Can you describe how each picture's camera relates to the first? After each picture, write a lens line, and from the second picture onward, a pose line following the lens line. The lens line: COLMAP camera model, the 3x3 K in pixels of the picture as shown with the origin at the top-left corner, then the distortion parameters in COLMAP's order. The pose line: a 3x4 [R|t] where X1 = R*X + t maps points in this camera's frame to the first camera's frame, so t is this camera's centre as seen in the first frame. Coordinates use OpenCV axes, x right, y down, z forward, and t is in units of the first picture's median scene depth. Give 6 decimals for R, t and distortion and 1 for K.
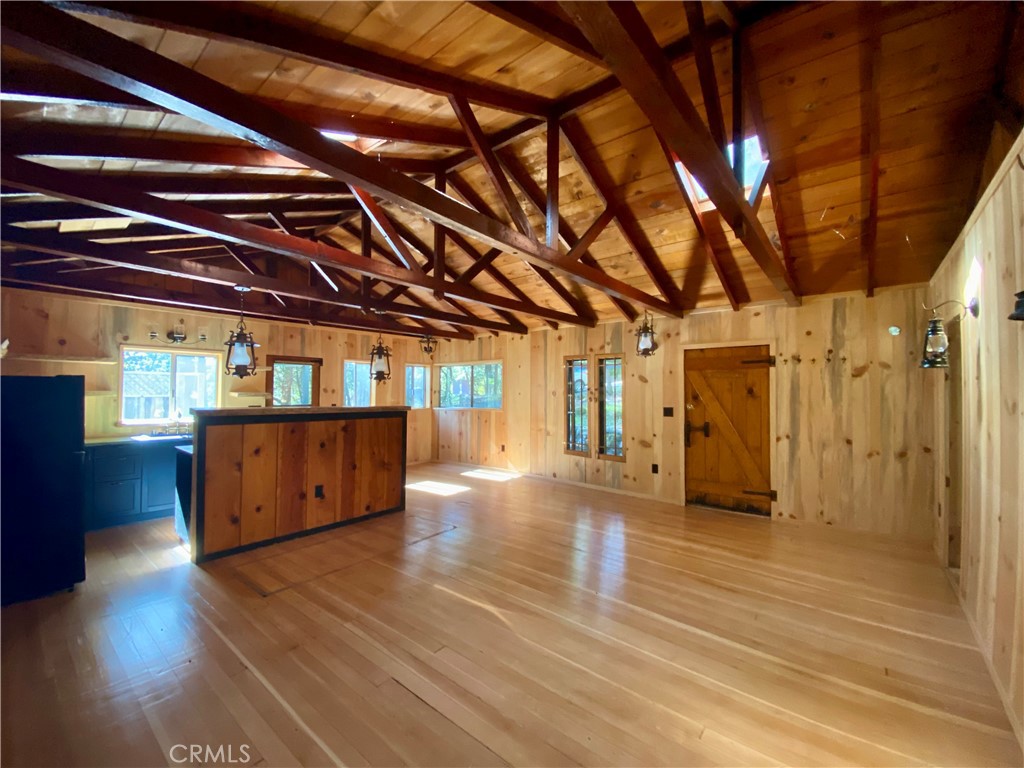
lens RADIAL K [[412.5, 0, 509.4], [0, 412.5, 387.5], [0, 0, 1]] dist [-0.013977, -0.004897]
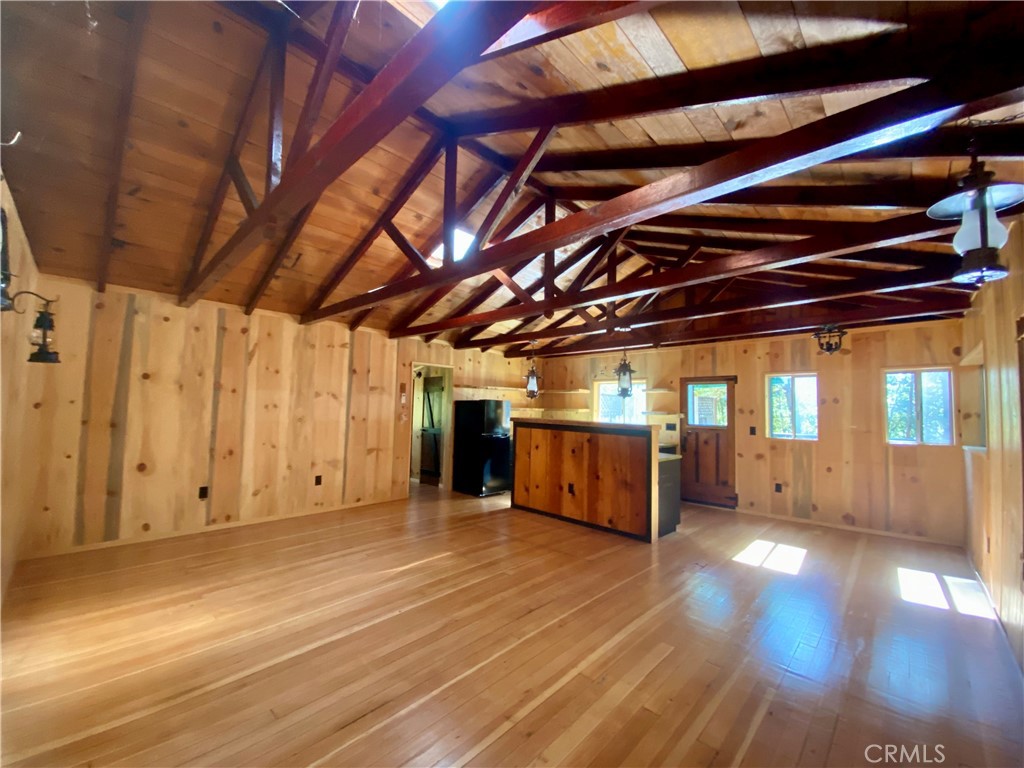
lens RADIAL K [[412.5, 0, 501.9], [0, 412.5, 380.0], [0, 0, 1]] dist [-0.013977, -0.004897]
pose [[-0.124629, -0.075930, -0.989294, 0.695758], [-0.012193, 0.997109, -0.074994, 0.019143], [0.992129, 0.002716, -0.125194, 0.810730]]
